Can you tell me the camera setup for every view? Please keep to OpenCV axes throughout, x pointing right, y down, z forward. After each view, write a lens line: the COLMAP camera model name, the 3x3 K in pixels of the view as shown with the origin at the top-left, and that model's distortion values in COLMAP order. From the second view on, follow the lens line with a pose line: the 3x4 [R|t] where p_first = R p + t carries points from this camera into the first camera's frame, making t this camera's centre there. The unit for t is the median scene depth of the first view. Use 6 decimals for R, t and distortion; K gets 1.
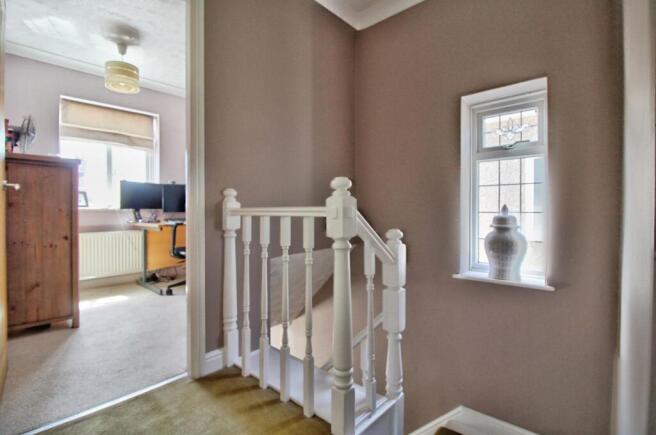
lens RADIAL K [[302.4, 0, 328.9], [0, 302.4, 216.4], [0, 0, 1]] dist [-0.015446, -0.006119]
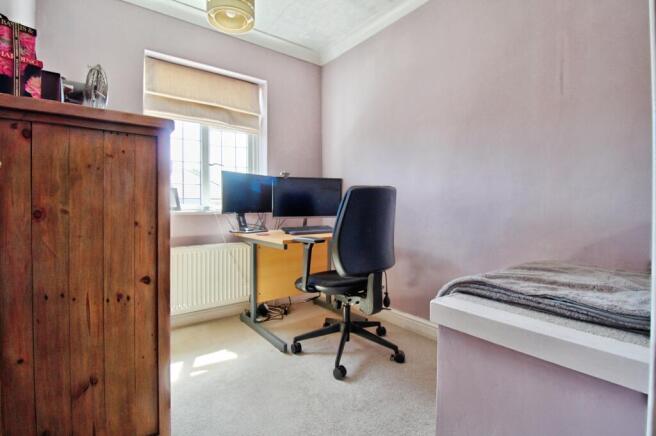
lens RADIAL K [[302.4, 0, 326.3], [0, 302.4, 214.3], [0, 0, 1]] dist [-0.015446, -0.006119]
pose [[0.977985, 0.005552, -0.208601, -0.326550], [-0.004952, 0.999982, 0.003397, -0.026178], [0.208616, -0.002289, 0.977995, 0.384378]]
